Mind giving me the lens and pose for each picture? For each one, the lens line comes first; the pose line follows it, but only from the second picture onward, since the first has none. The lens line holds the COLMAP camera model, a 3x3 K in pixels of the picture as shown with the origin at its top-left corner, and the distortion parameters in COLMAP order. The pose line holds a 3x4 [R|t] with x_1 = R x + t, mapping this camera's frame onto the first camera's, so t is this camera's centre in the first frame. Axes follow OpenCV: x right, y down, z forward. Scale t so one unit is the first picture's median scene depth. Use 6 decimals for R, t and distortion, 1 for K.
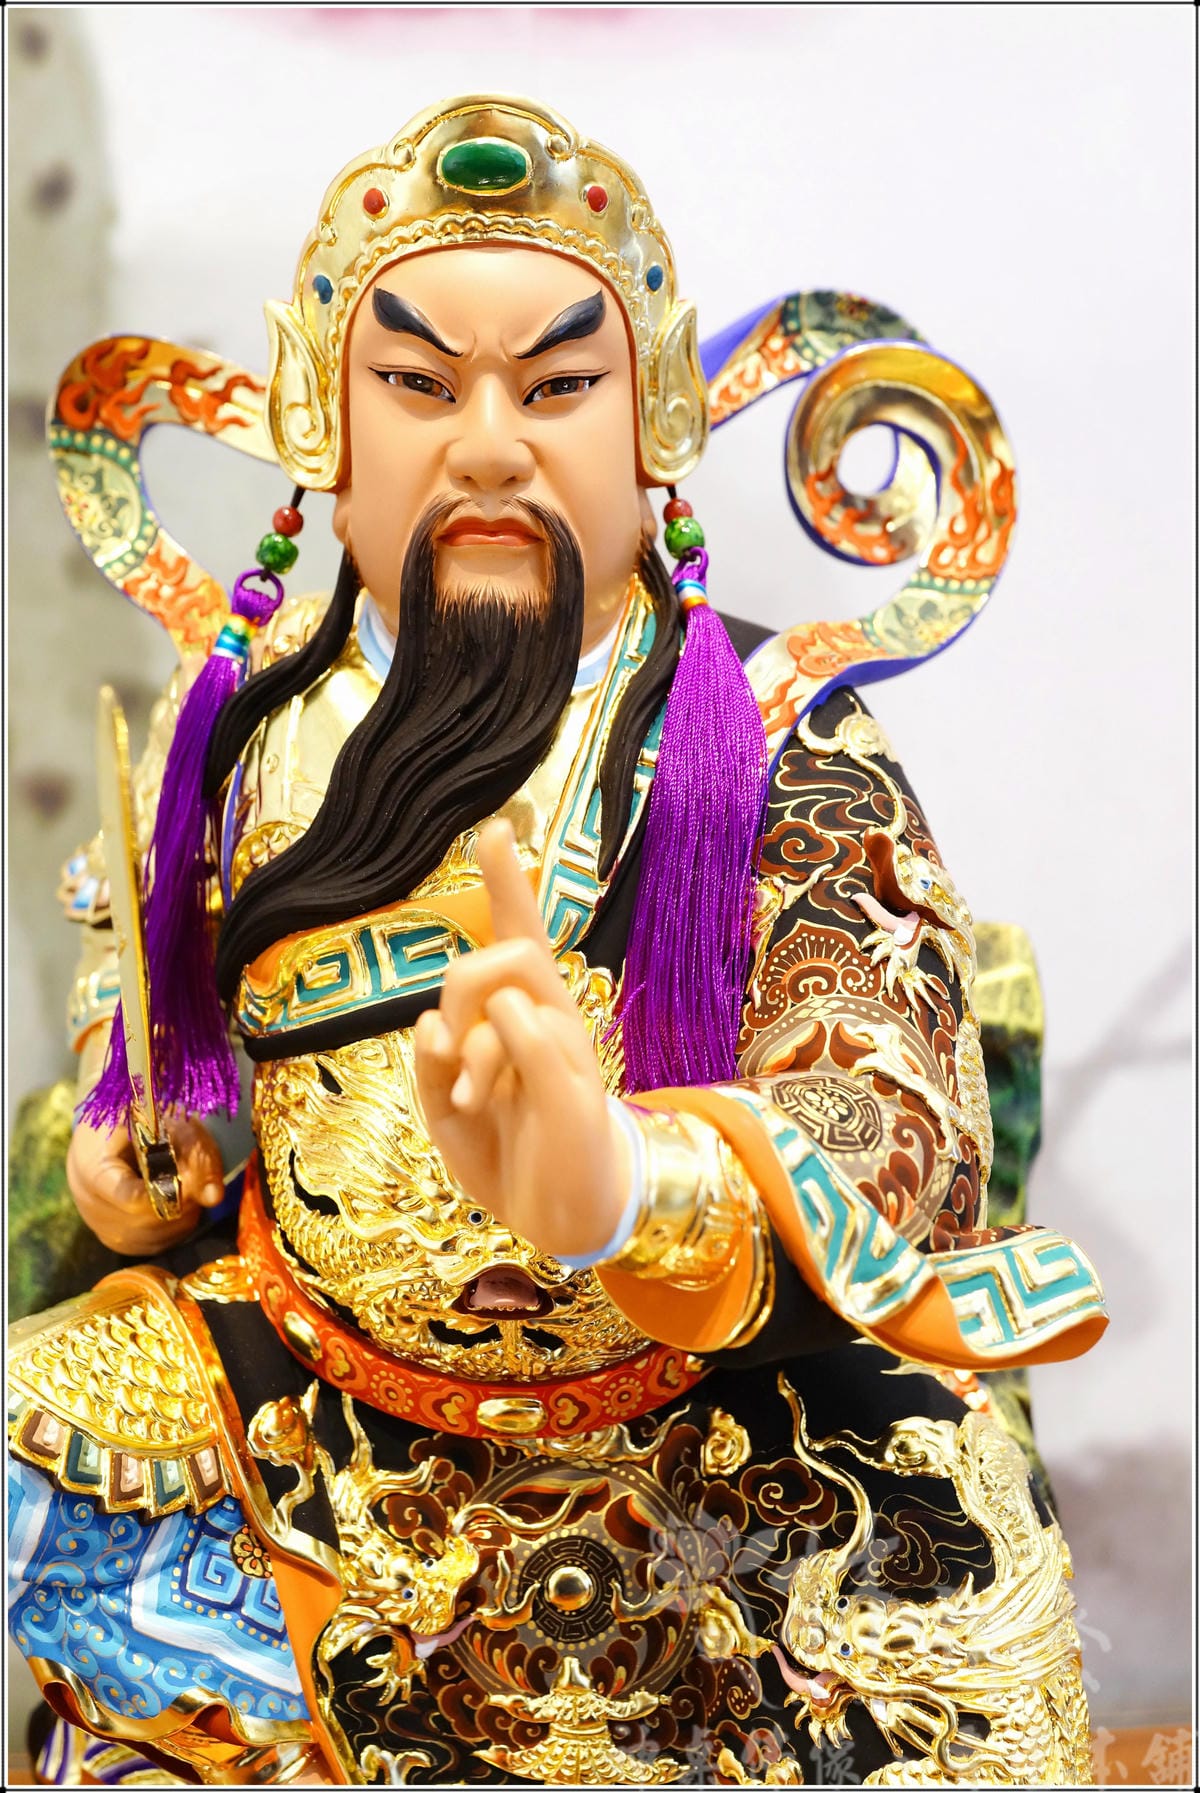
lens RADIAL K [[1778.0, 0, 596.6], [0, 1778.0, 886.1], [0, 0, 1]] dist [-0.065125, -0.138066]
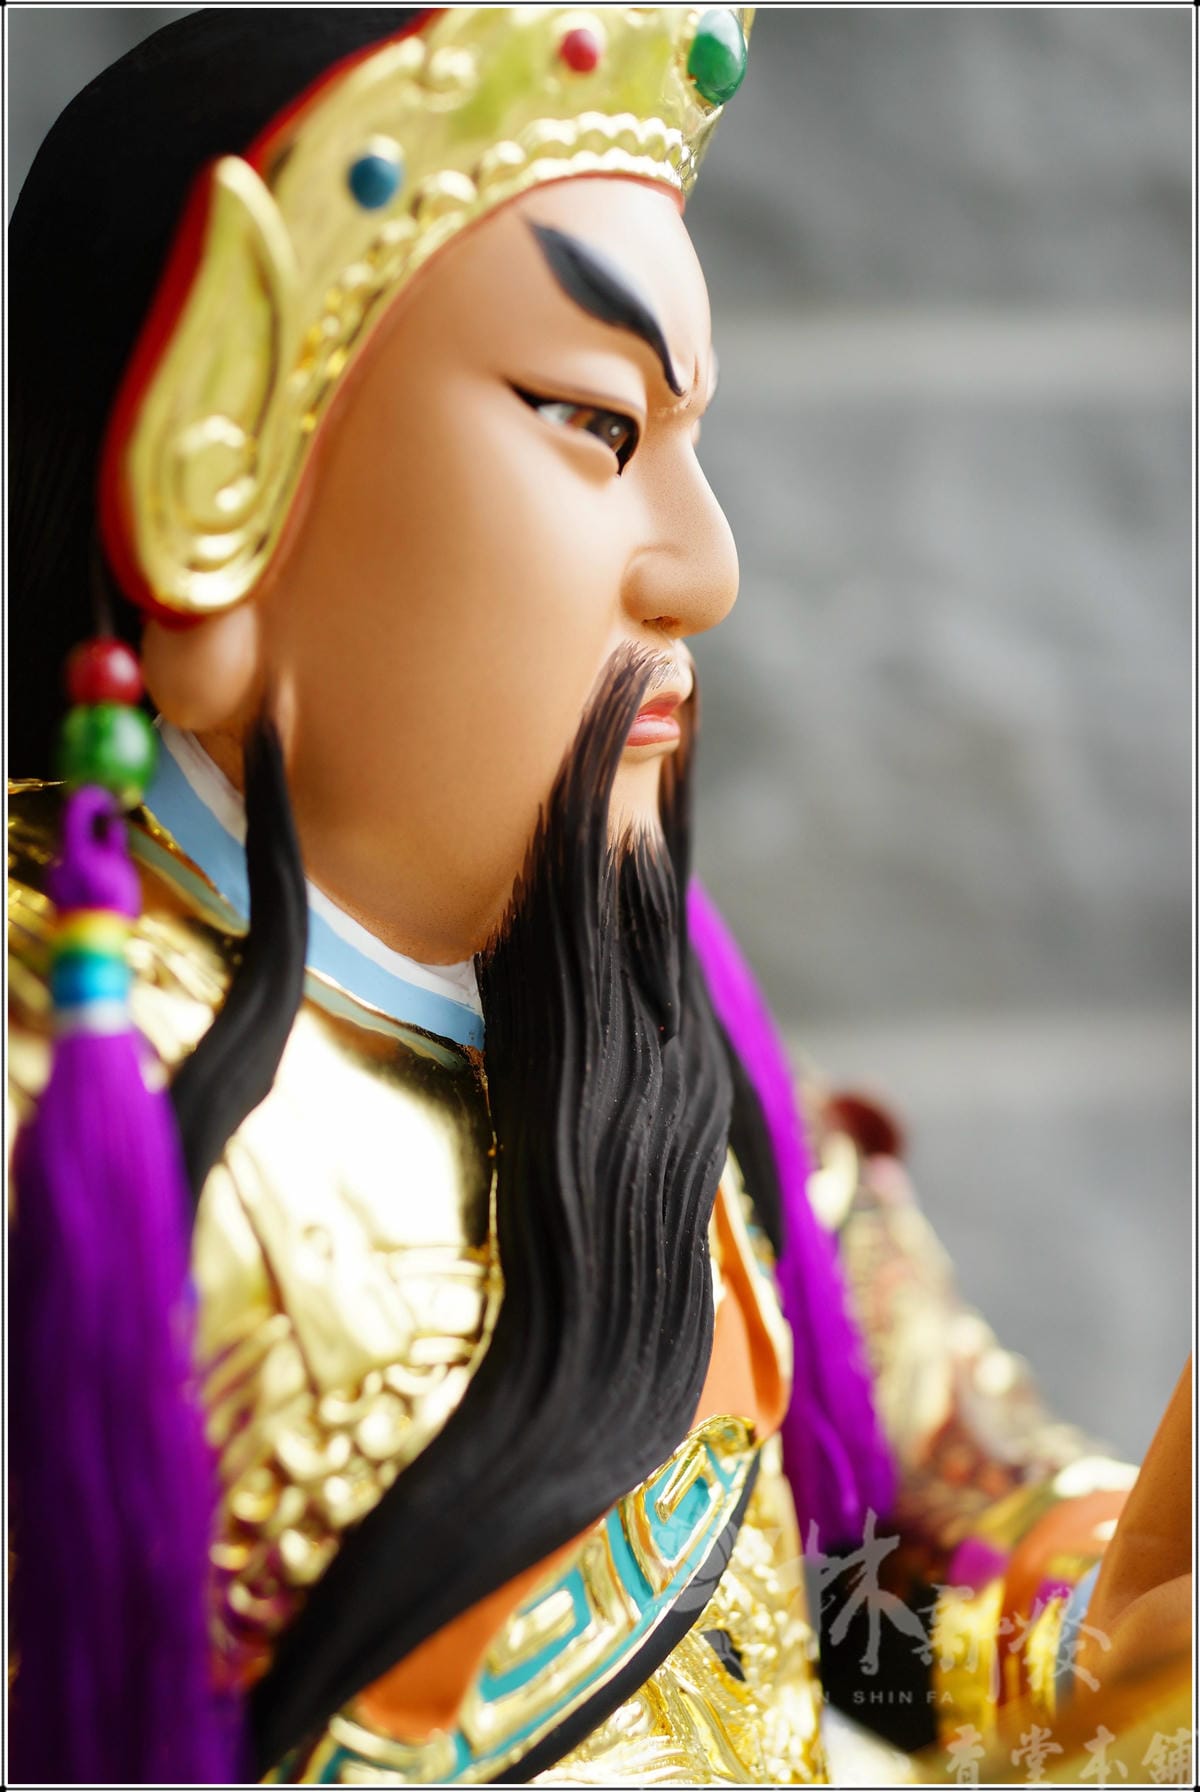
lens RADIAL K [[1859.7, 0, 599.7], [0, 1859.7, 891.1], [0, 0, 1]] dist [-0.104401, -0.028104]
pose [[0.326723, -0.129132, 0.936257, -0.598672], [0.119236, 0.988339, 0.094706, -0.198352], [-0.937569, 0.080693, 0.338310, 0.808746]]
